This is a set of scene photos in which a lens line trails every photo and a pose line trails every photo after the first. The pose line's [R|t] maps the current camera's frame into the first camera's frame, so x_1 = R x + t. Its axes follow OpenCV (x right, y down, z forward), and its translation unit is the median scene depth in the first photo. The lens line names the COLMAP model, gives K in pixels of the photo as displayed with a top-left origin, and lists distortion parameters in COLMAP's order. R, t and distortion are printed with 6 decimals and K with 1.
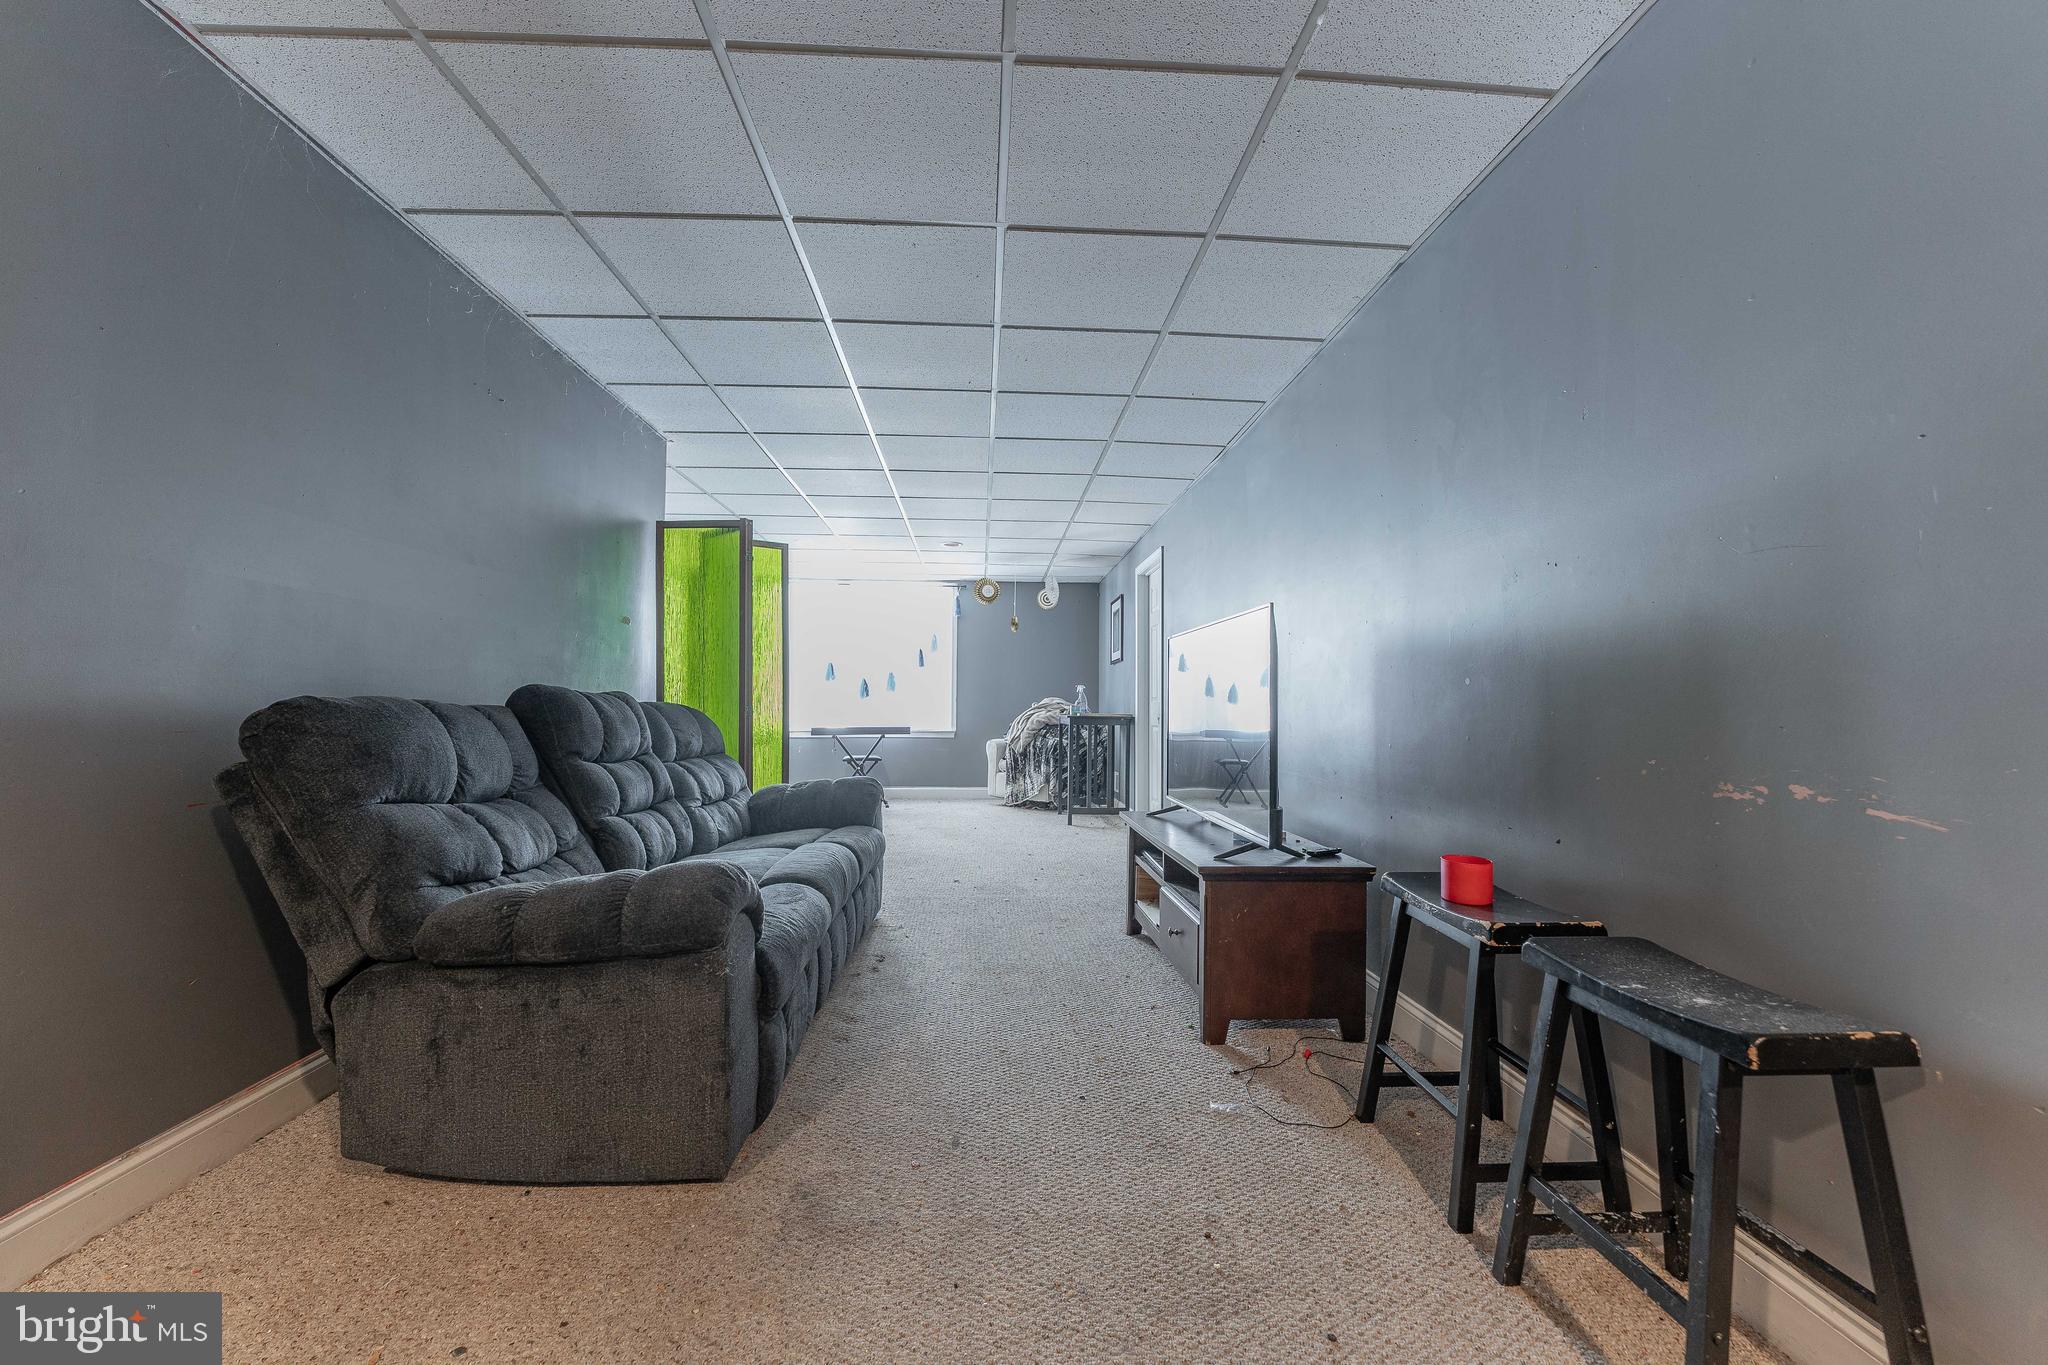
lens RADIAL K [[816.3, 0, 1016.5], [0, 816.3, 688.1], [0, 0, 1]] dist [0.000778, 0.000045]
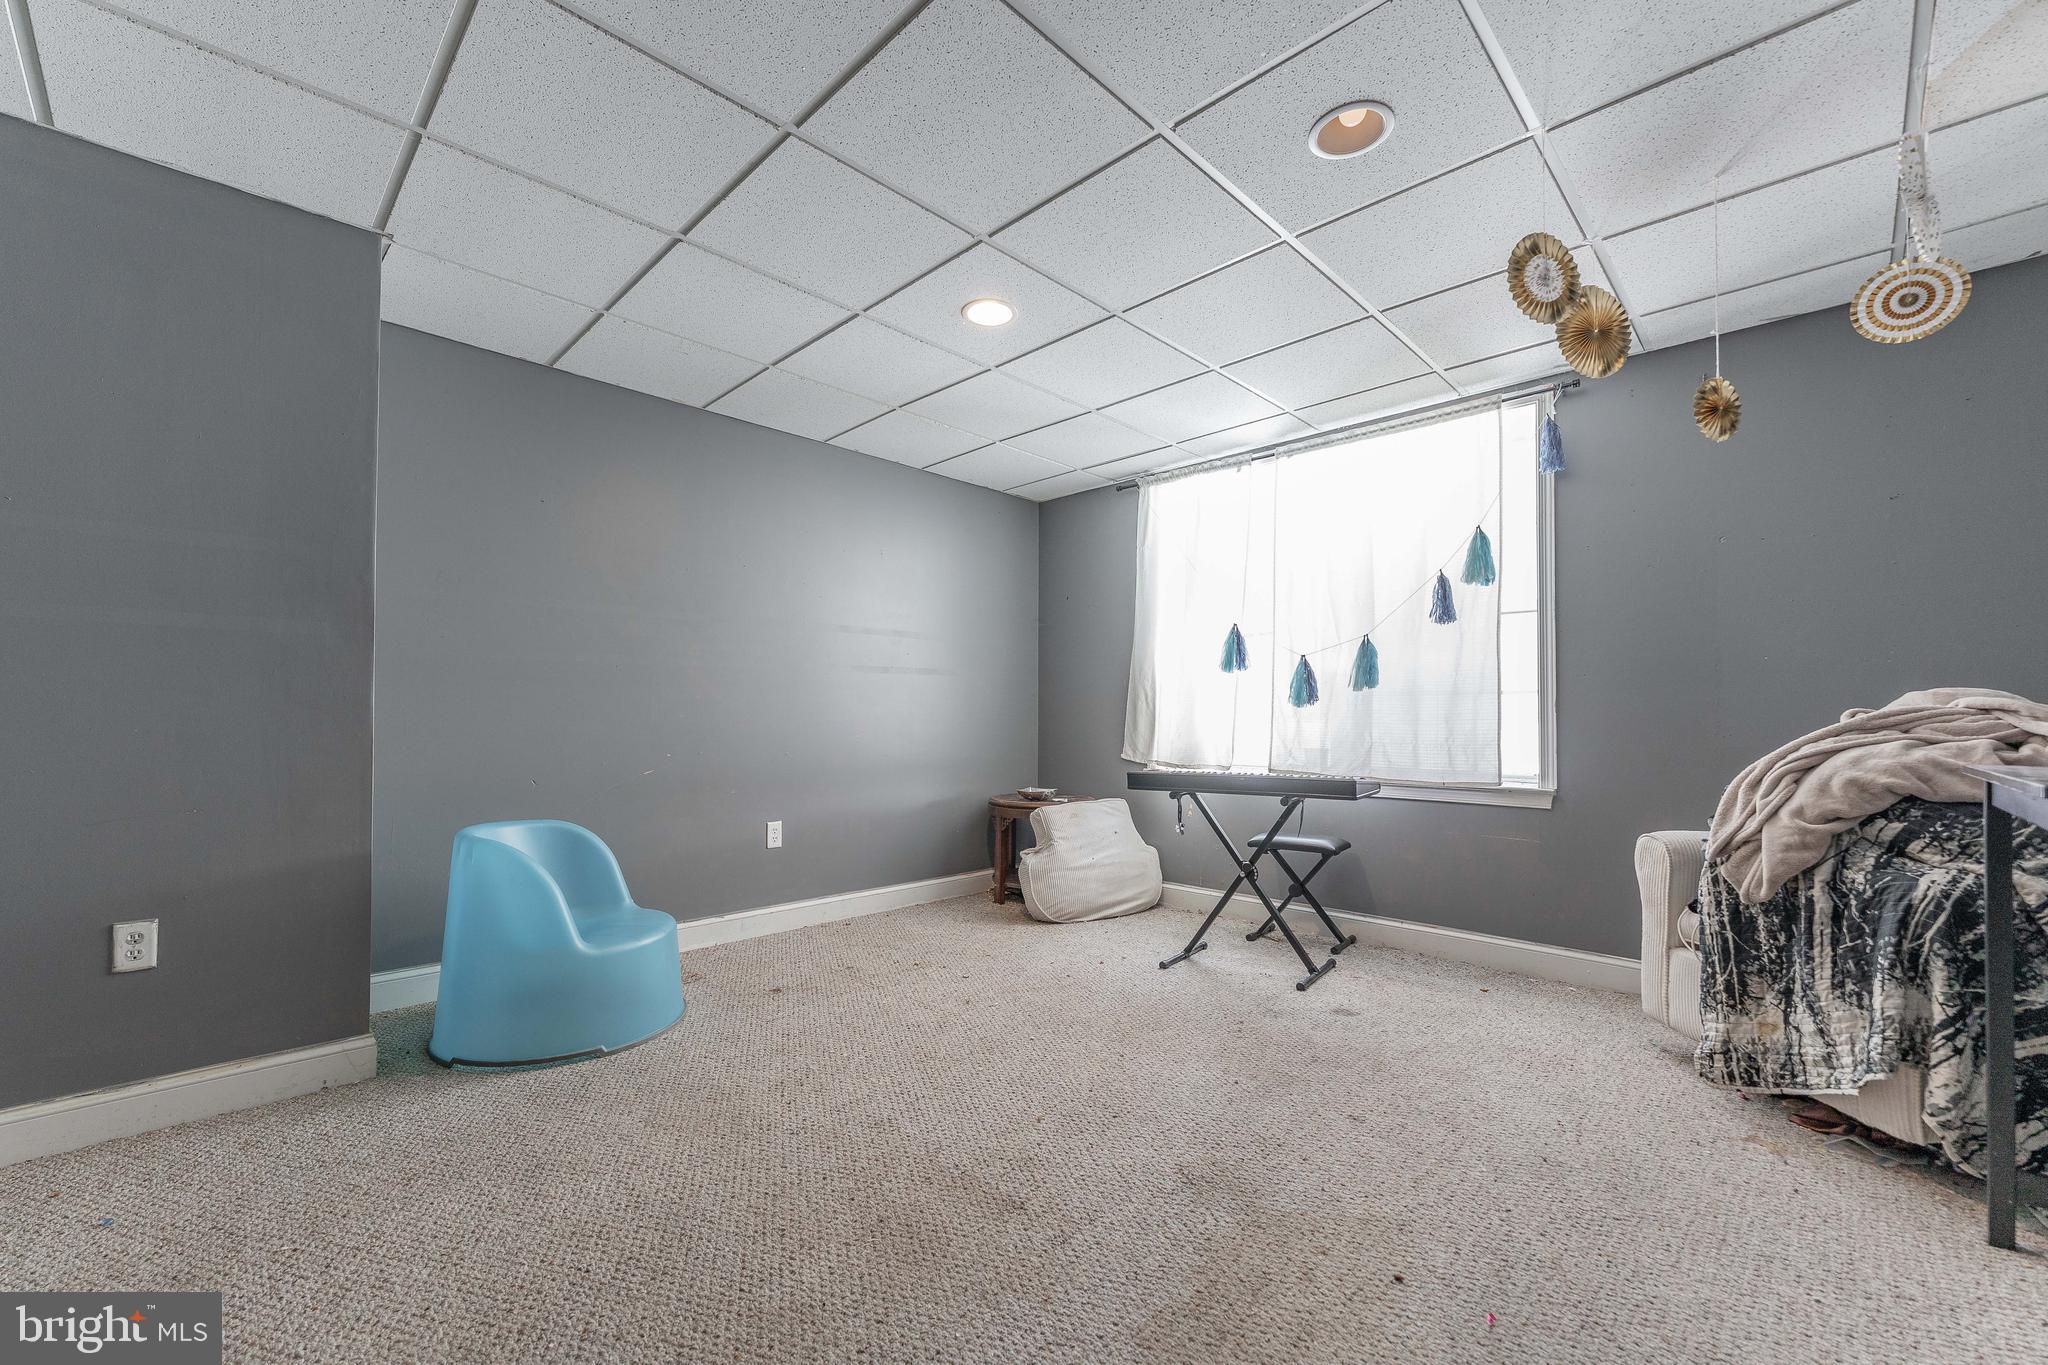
lens RADIAL K [[833.3, 0, 1008.0], [0, 833.3, 710.2], [0, 0, 1]] dist [-0.001952, -0.000552]
pose [[0.675016, -0.019217, -0.737553, 0.045620], [0.026167, 0.999655, -0.002098, 0.014507], [0.737339, -0.017883, 0.675286, 0.756424]]
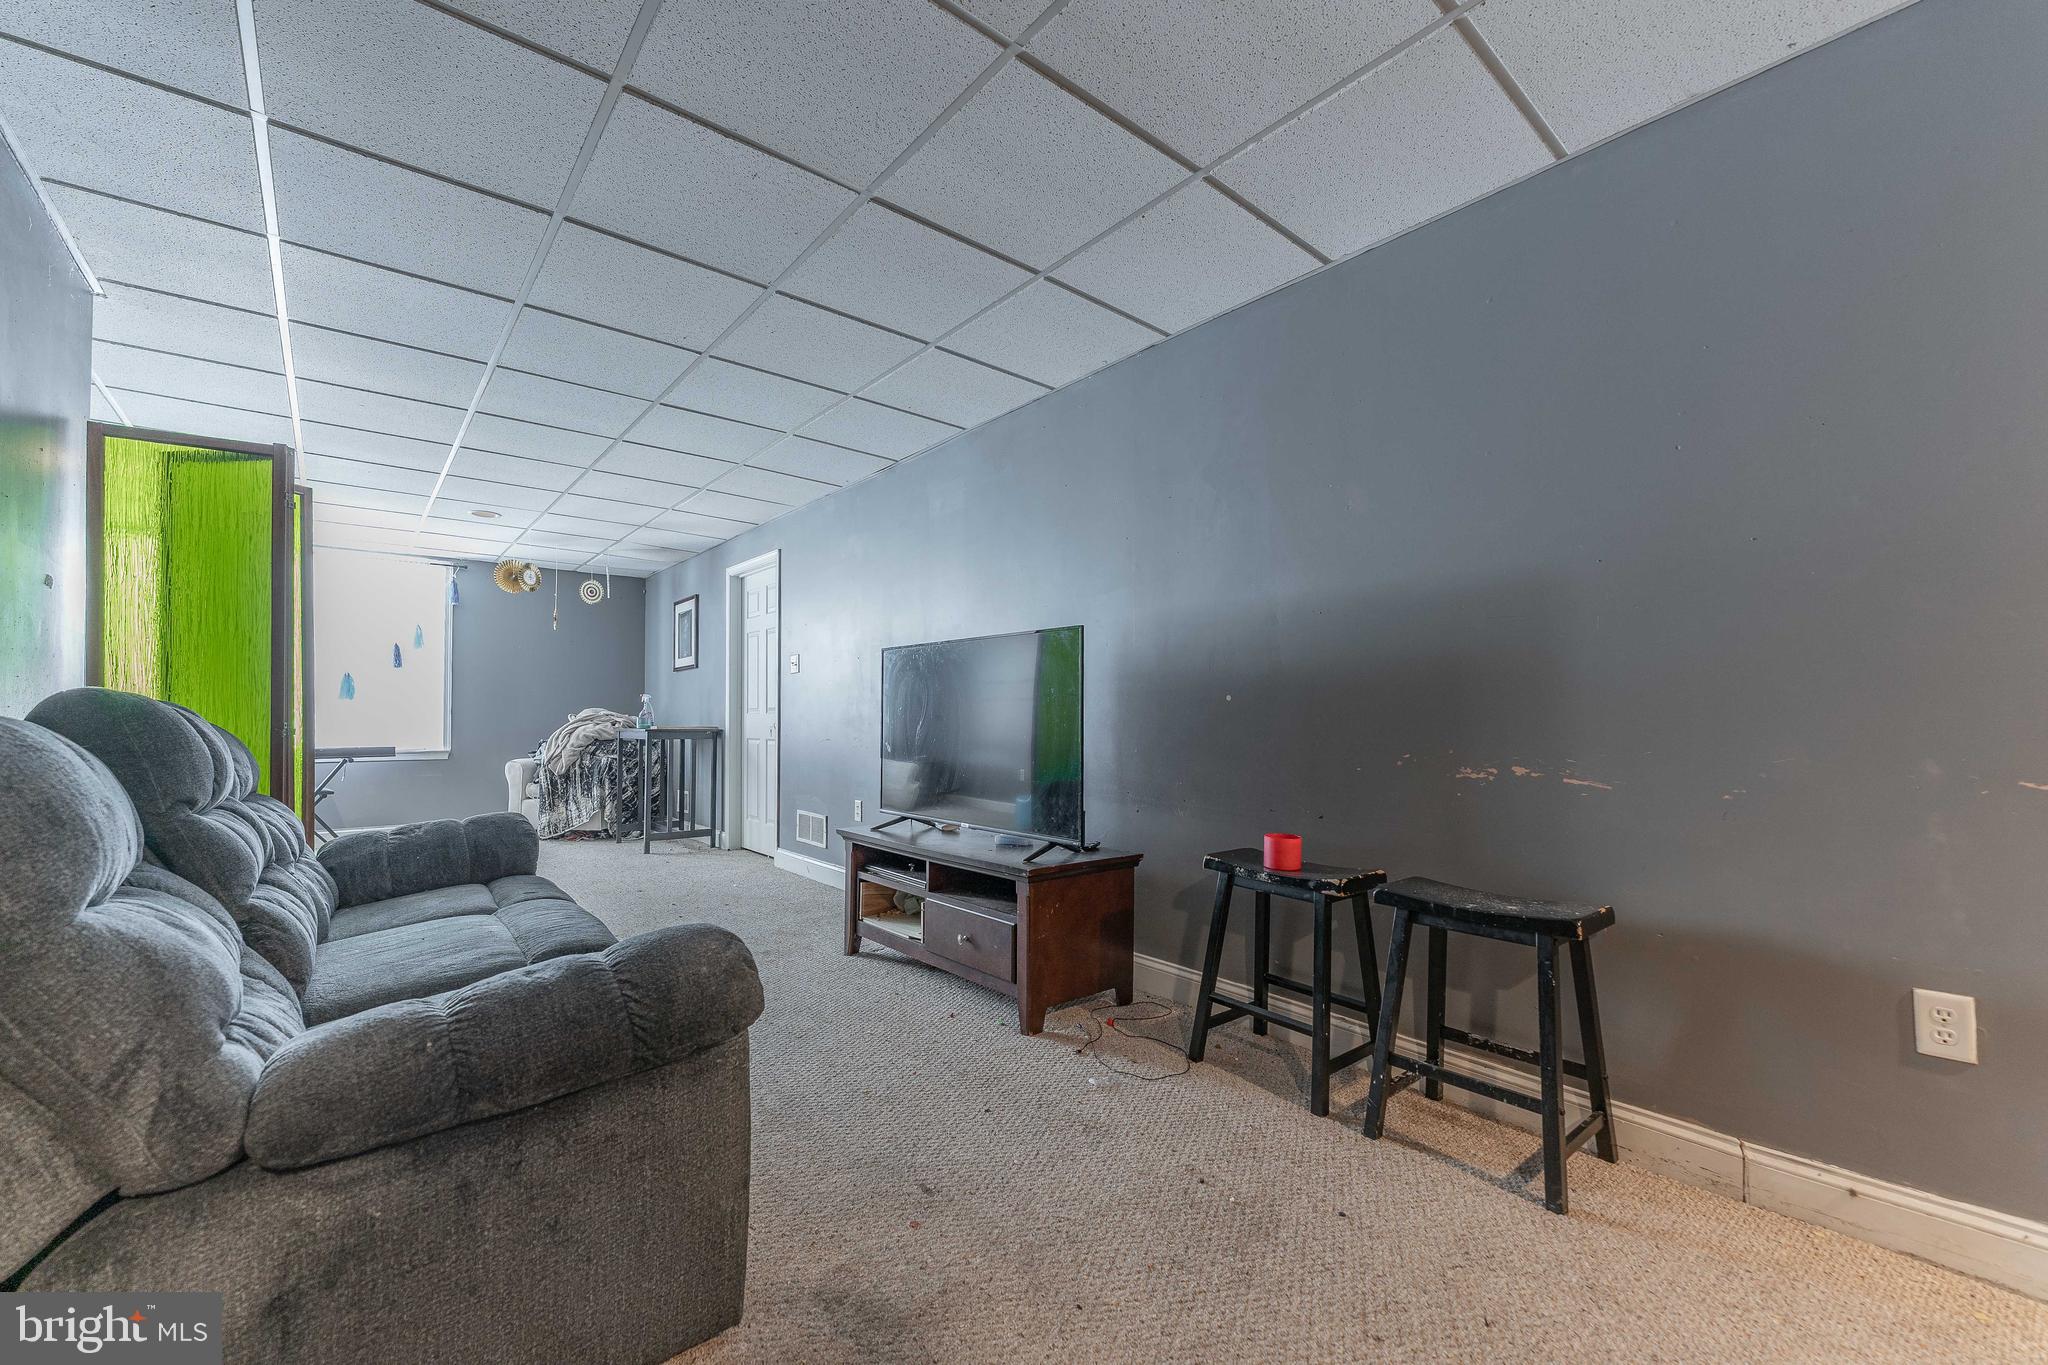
lens RADIAL K [[833.3, 0, 1008.0], [0, 833.3, 710.2], [0, 0, 1]] dist [-0.001952, -0.000552]
pose [[0.807108, -0.000830, 0.590403, -0.151959], [-0.008041, 0.999891, 0.012398, -0.000727], [-0.590348, -0.014754, 0.807014, 0.050762]]
